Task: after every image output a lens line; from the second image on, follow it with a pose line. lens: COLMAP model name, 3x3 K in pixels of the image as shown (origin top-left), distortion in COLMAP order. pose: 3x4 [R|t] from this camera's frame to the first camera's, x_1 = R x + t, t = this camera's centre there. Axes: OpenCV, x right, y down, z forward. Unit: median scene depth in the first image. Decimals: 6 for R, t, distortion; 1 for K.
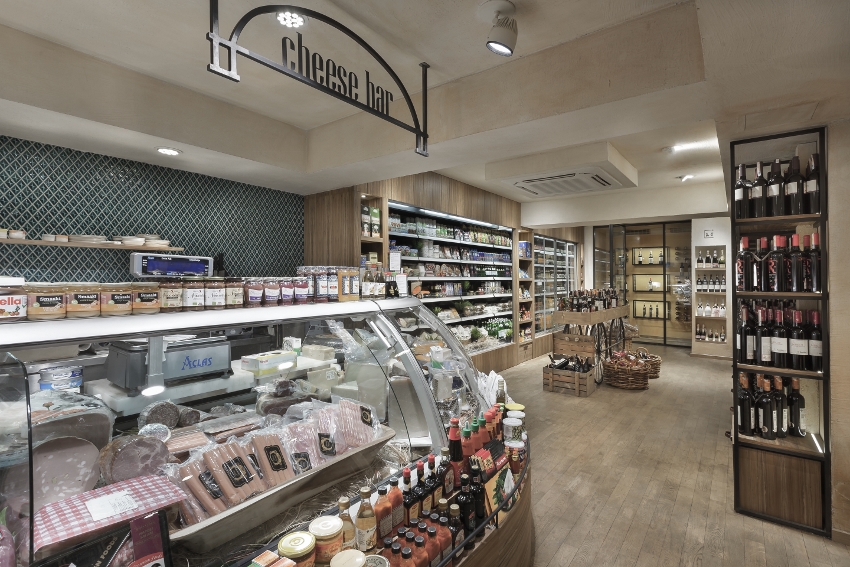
lens RADIAL K [[406.3, 0, 425.7], [0, 406.3, 271.8], [0, 0, 1]] dist [0.001904, -0.000234]
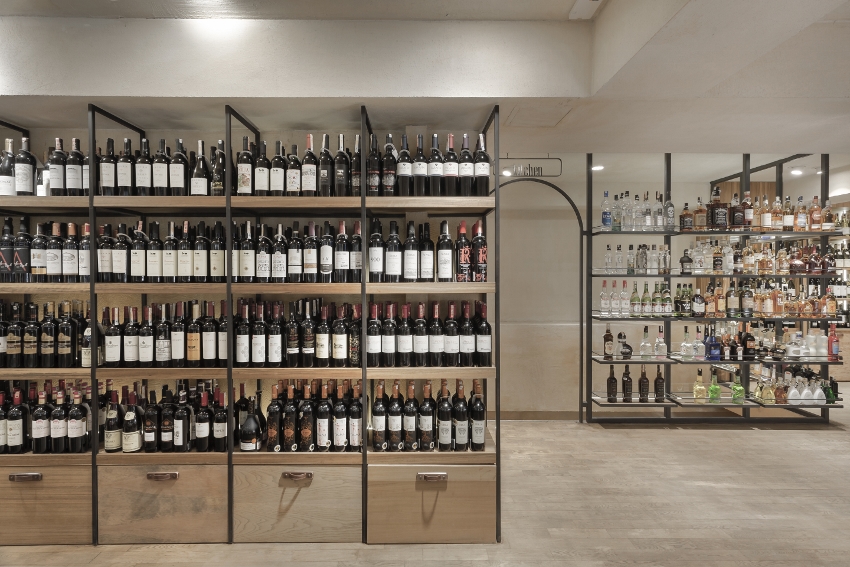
lens RADIAL K [[416.6, 0, 422.4], [0, 416.6, 279.2], [0, 0, 1]] dist [0.002426, -0.000117]
pose [[-0.614079, -0.016007, 0.789082, 0.184045], [-0.016923, 0.999832, 0.007113, 0.037319], [-0.789063, -0.008986, -0.614247, 1.698547]]
